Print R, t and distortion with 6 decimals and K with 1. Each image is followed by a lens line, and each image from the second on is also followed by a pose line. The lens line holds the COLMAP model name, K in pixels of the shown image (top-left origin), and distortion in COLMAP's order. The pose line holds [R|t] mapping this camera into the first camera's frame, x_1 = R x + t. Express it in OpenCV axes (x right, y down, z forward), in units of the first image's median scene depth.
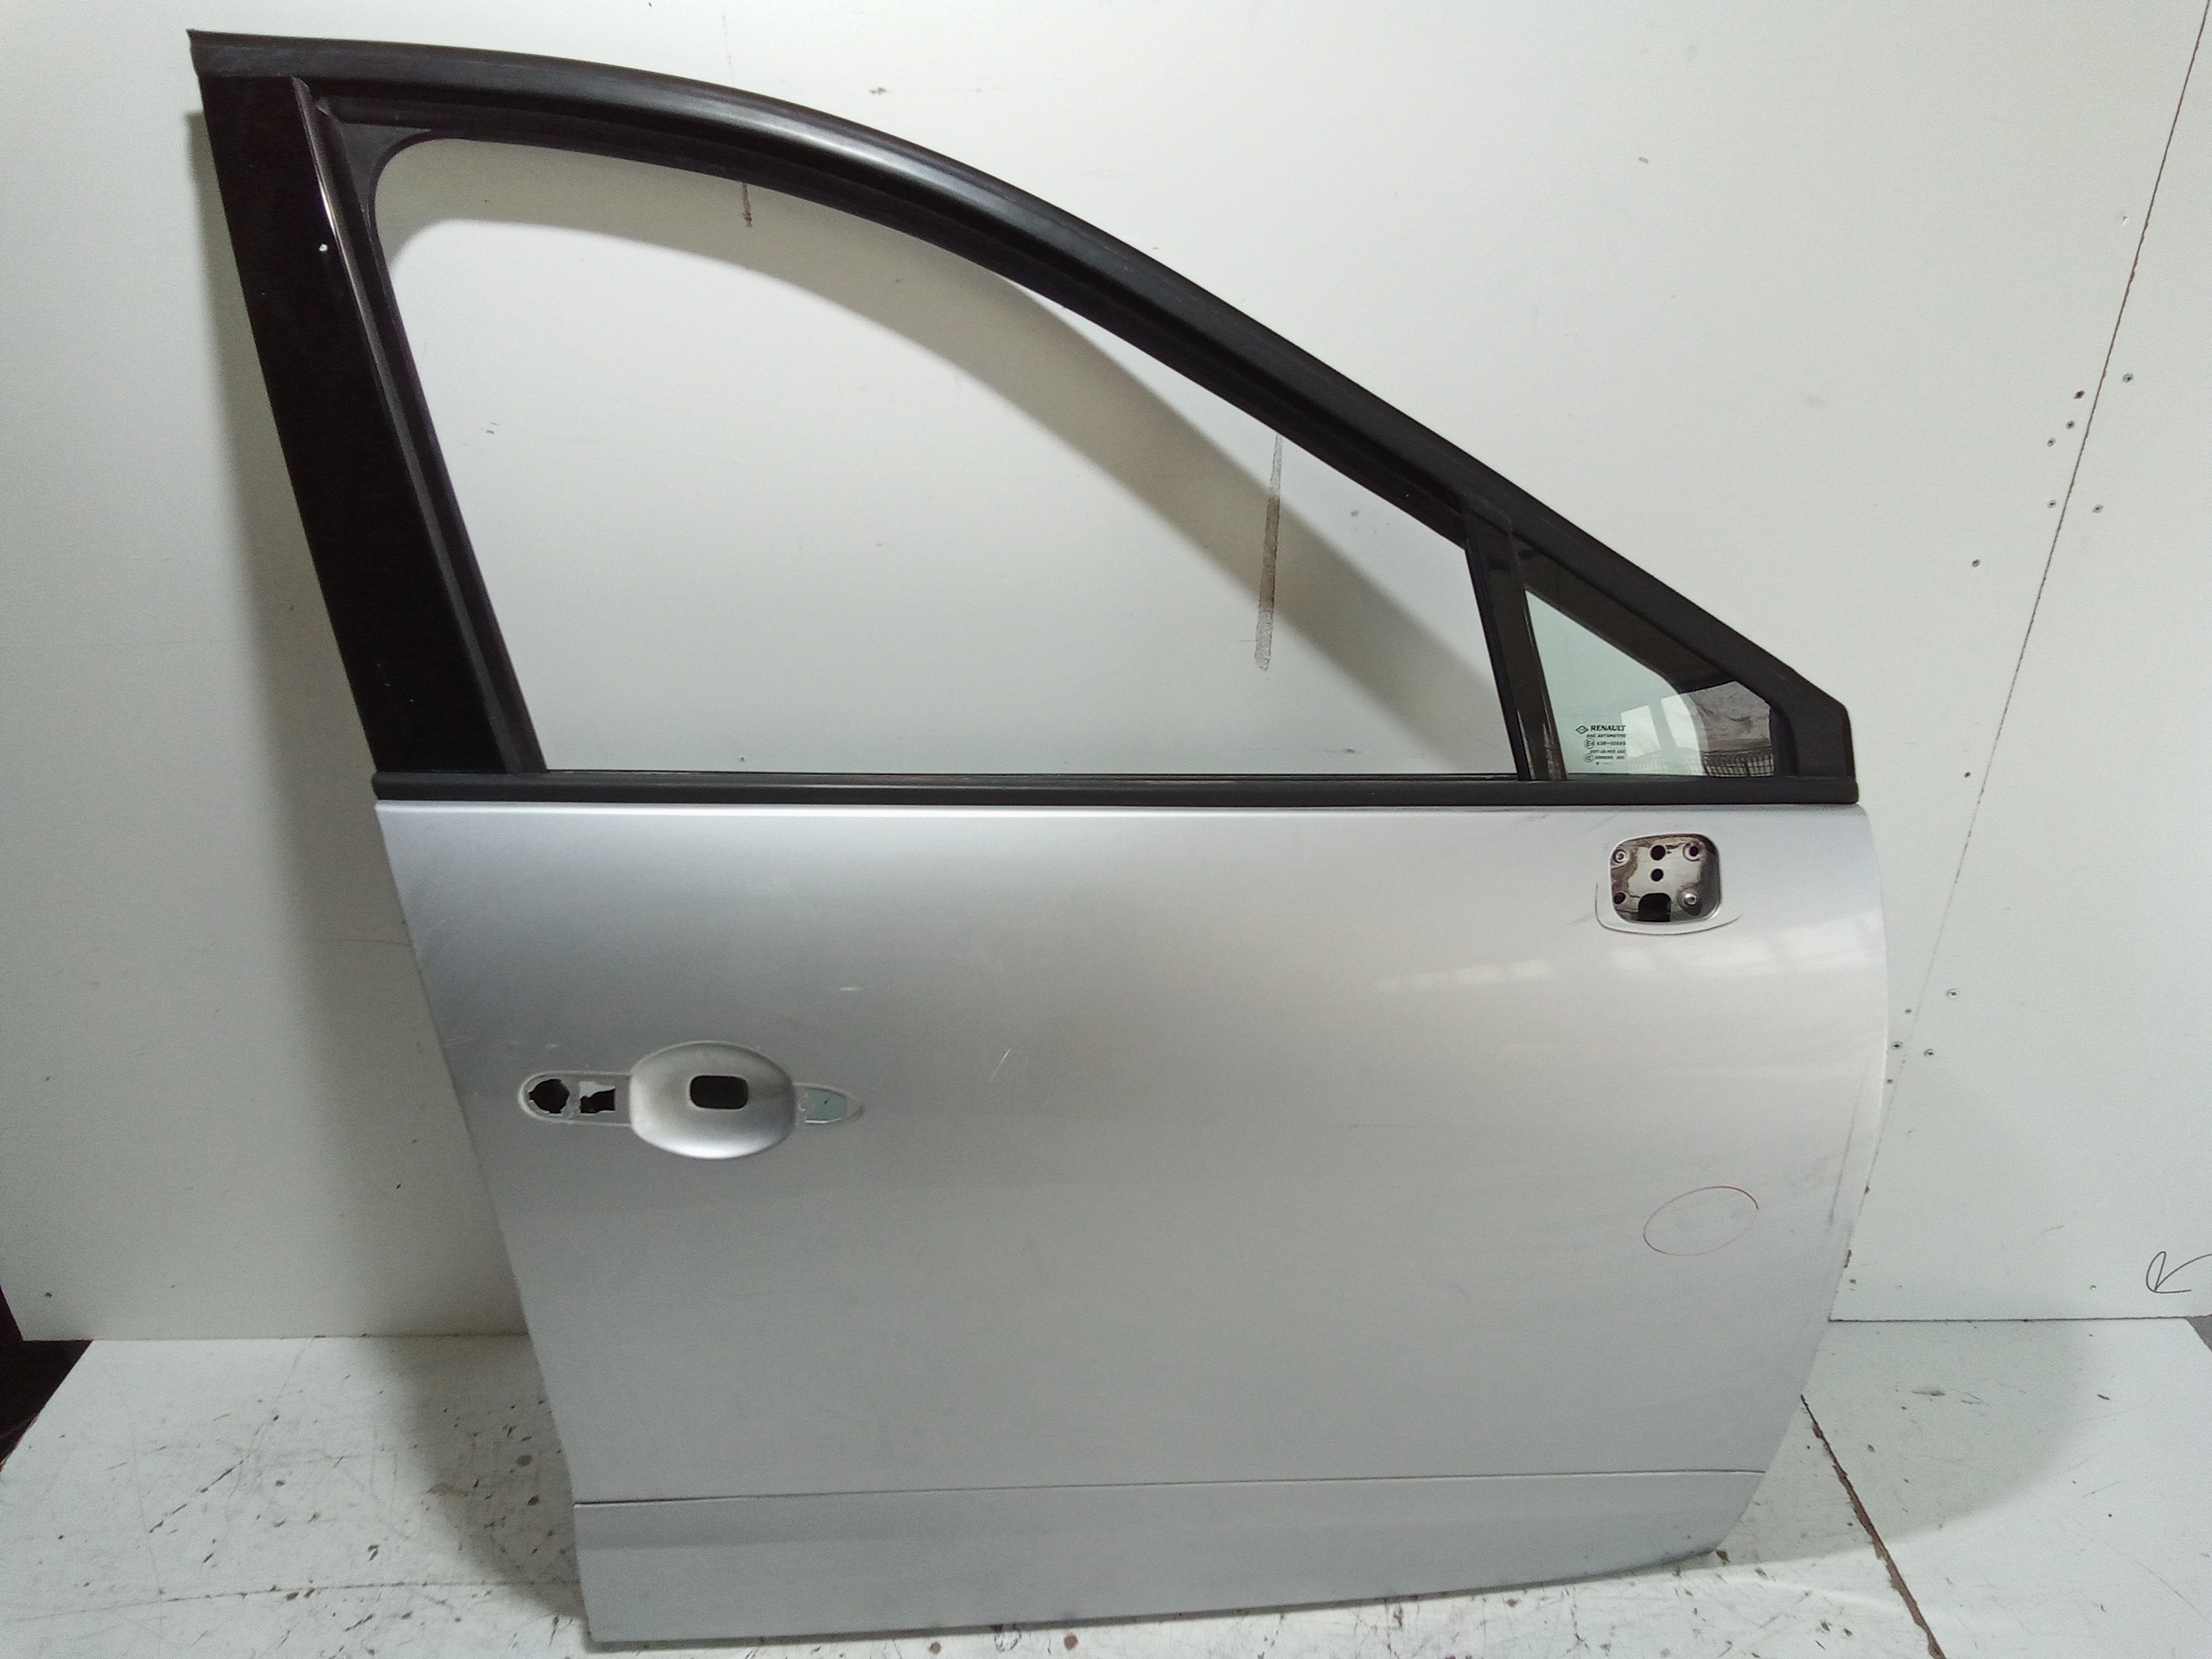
lens RADIAL K [[1979.2, 0, 1095.1], [0, 1979.2, 823.6], [0, 0, 1]] dist [0.039880, -0.075530]
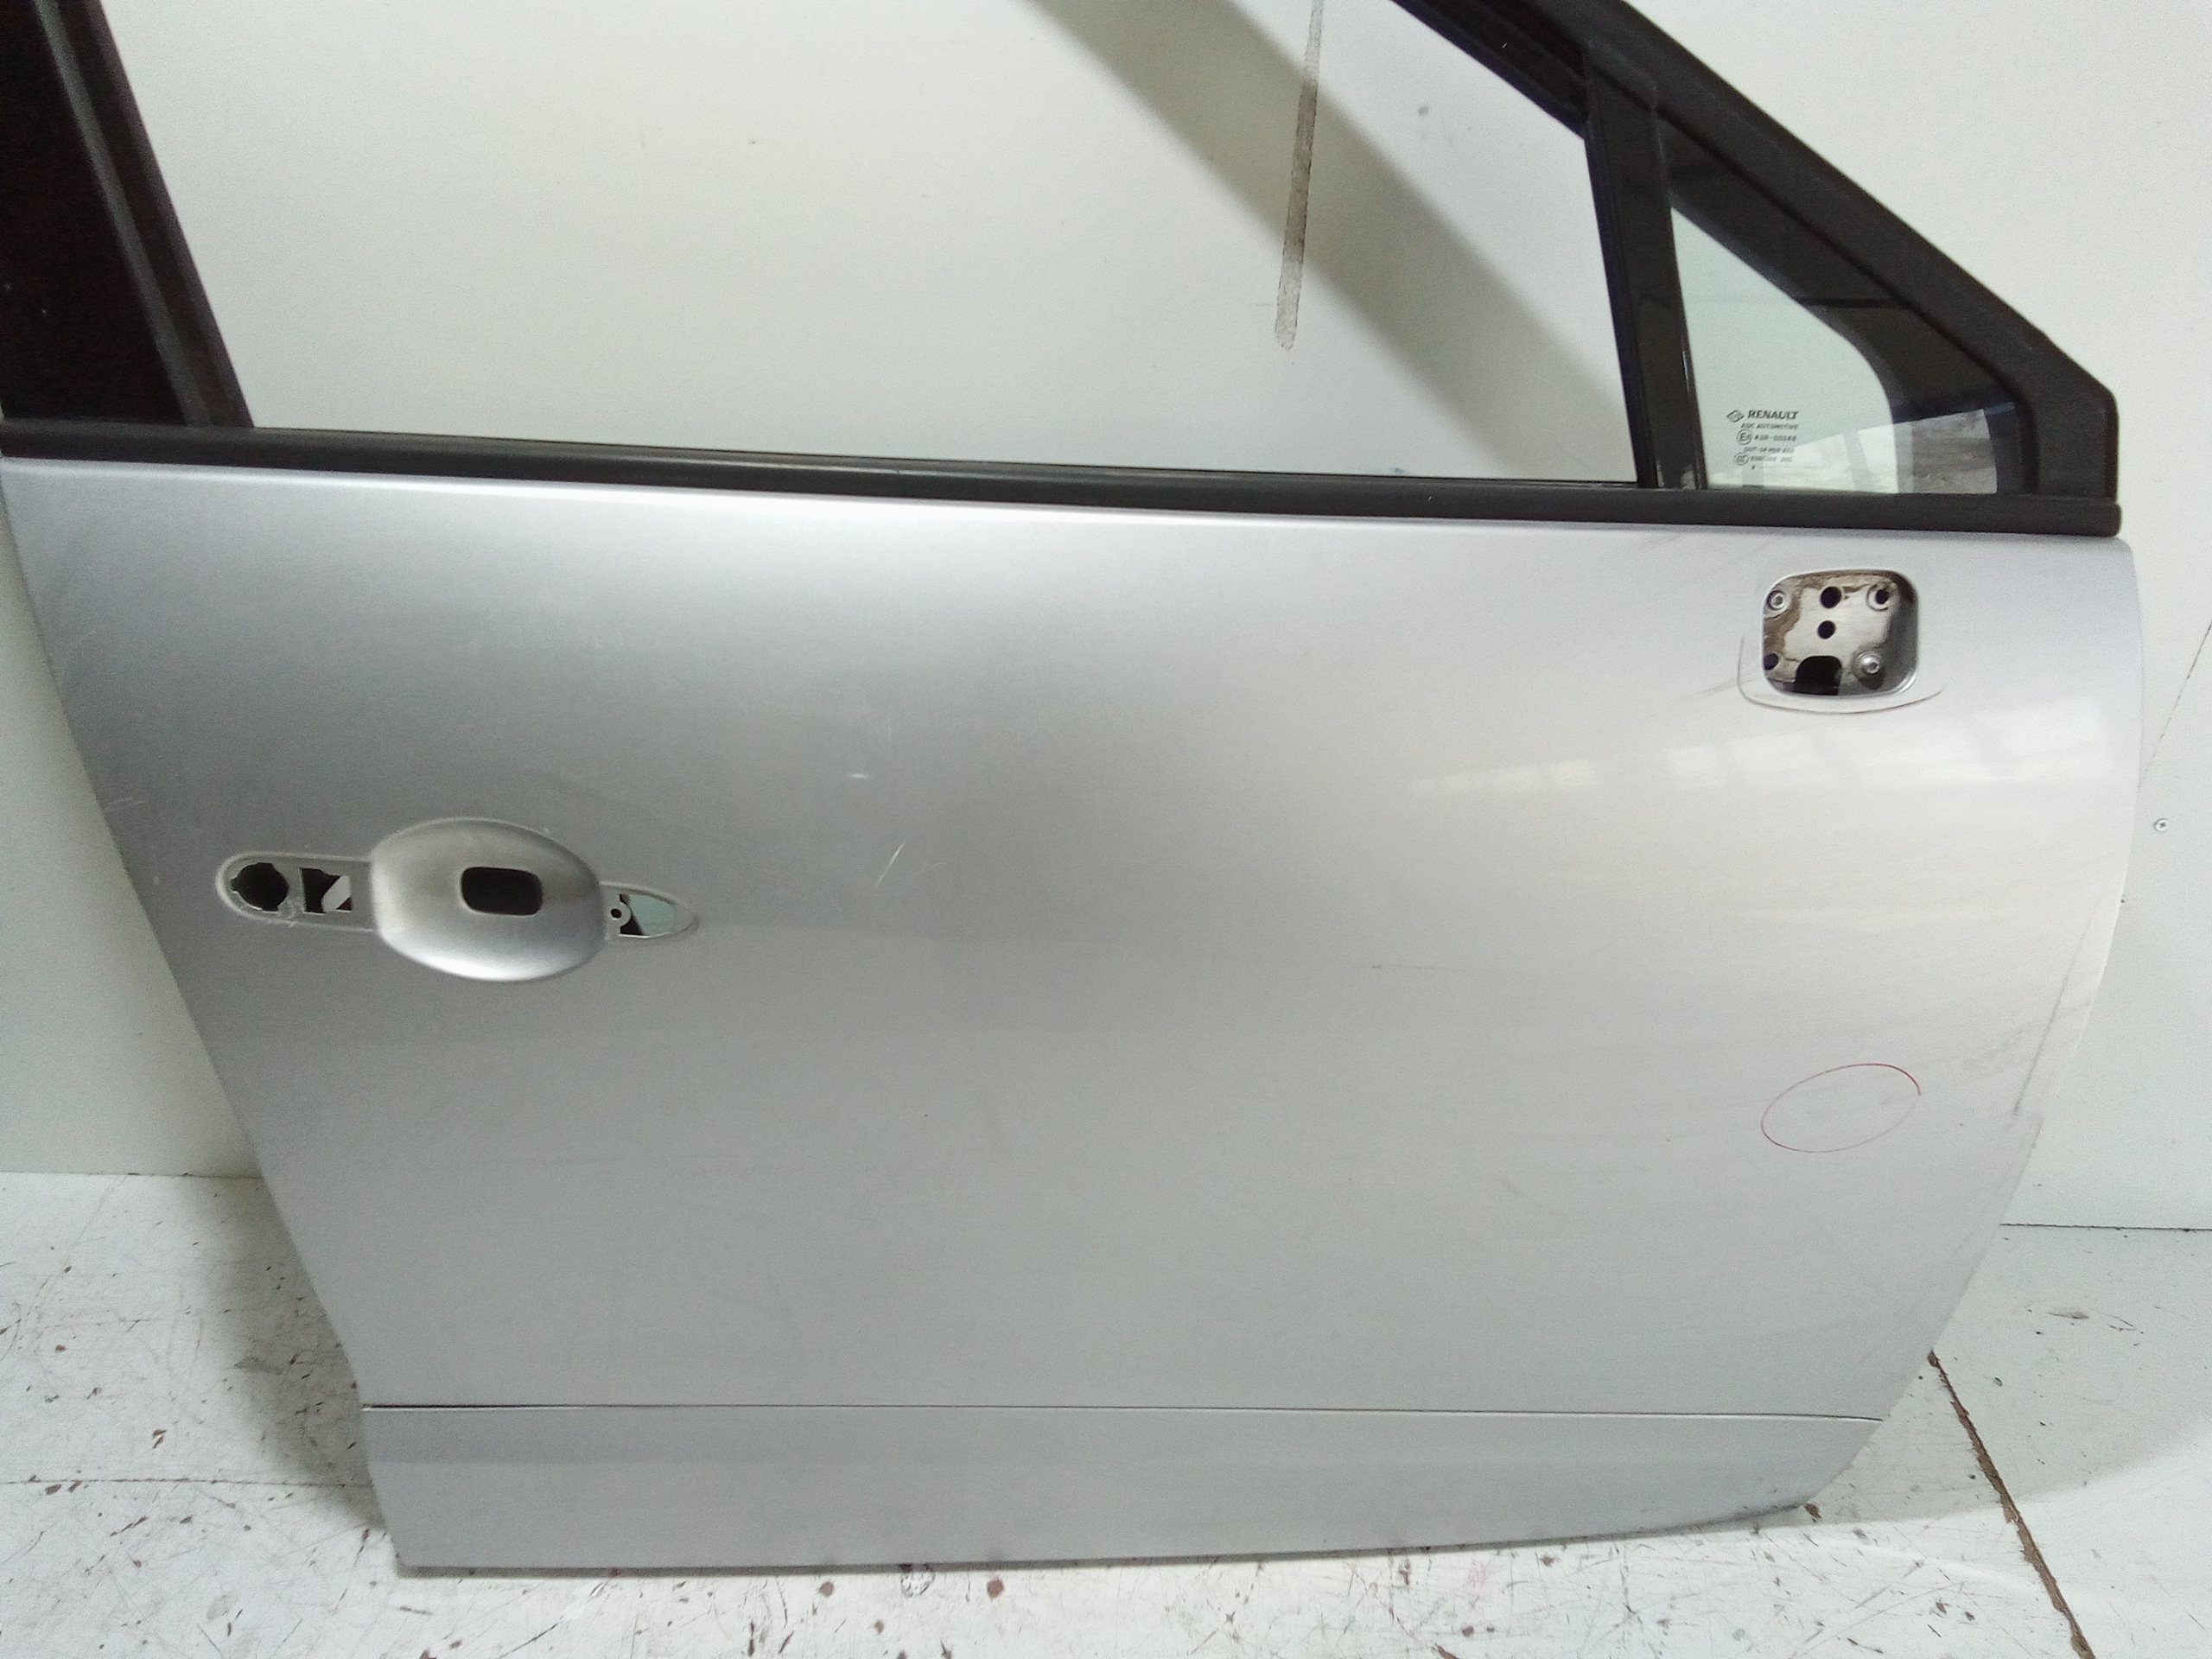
lens RADIAL K [[1979.2, 0, 1078.1], [0, 1979.2, 909.7], [0, 0, 1]] dist [0.039880, -0.075530]
pose [[0.999148, 0.033352, -0.024303, 0.031980], [-0.030105, 0.991886, 0.123511, 0.038875], [0.028226, -0.122674, 0.992046, 0.237787]]
